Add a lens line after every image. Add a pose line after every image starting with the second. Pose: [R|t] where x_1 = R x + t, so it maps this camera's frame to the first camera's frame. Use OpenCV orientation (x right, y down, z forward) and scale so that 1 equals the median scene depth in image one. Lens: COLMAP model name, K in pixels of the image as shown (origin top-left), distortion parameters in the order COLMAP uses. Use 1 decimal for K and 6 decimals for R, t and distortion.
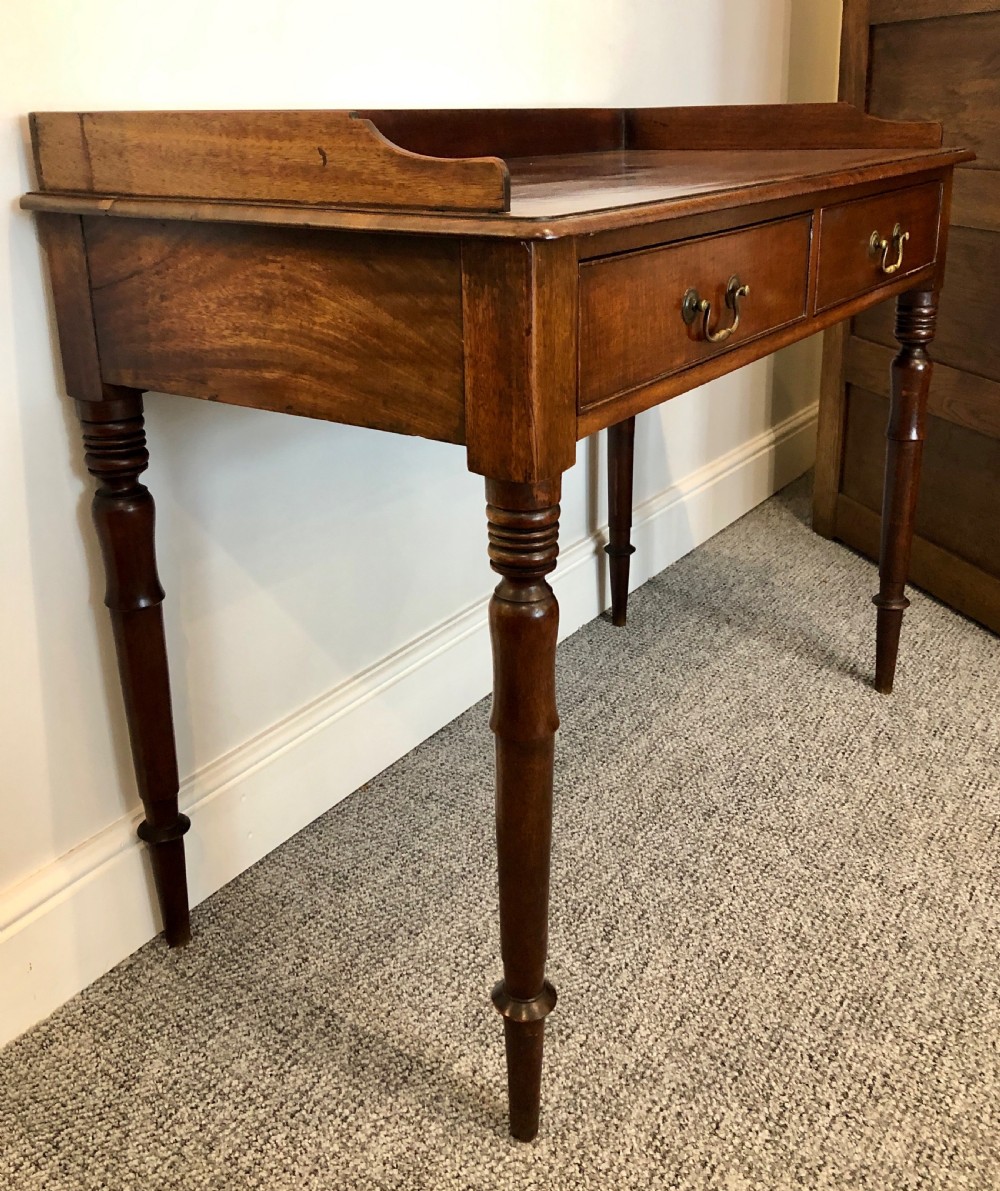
lens RADIAL K [[1152.3, 0, 501.8], [0, 1152.3, 496.7], [0, 0, 1]] dist [0.019455, 0.000000]
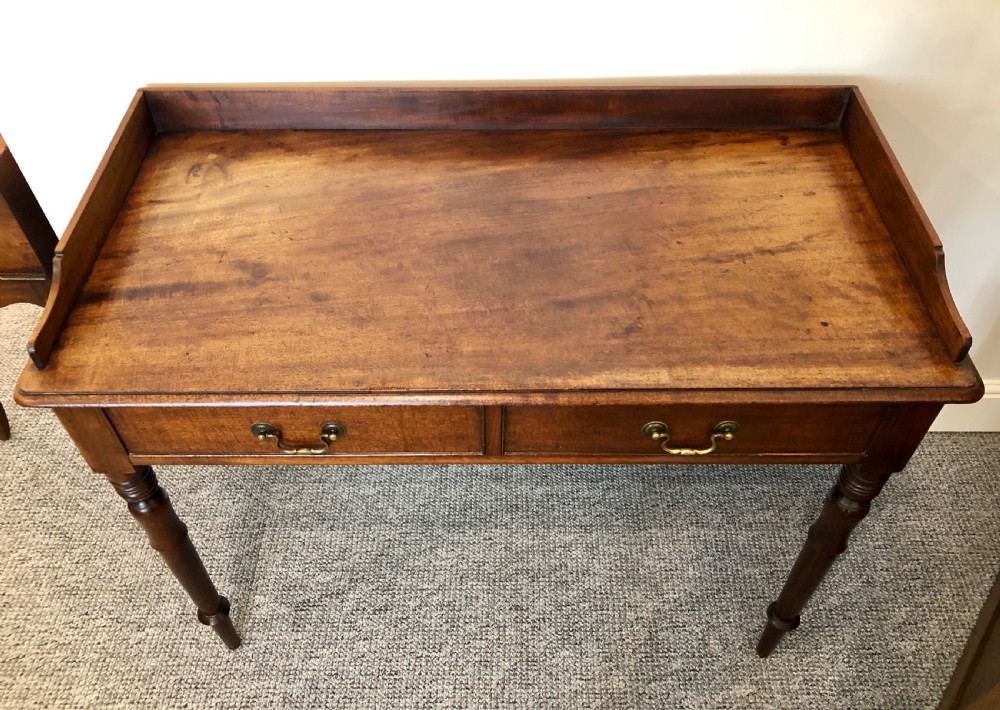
lens RADIAL K [[818.1, 0, 494.8], [0, 818.1, 362.1], [0, 0, 1]] dist [0.009156, 0.018843]
pose [[0.562961, 0.624702, -0.541130, 0.602147], [-0.261110, 0.755638, 0.600694, -0.670404], [0.784153, -0.196873, 0.588511, 0.460534]]
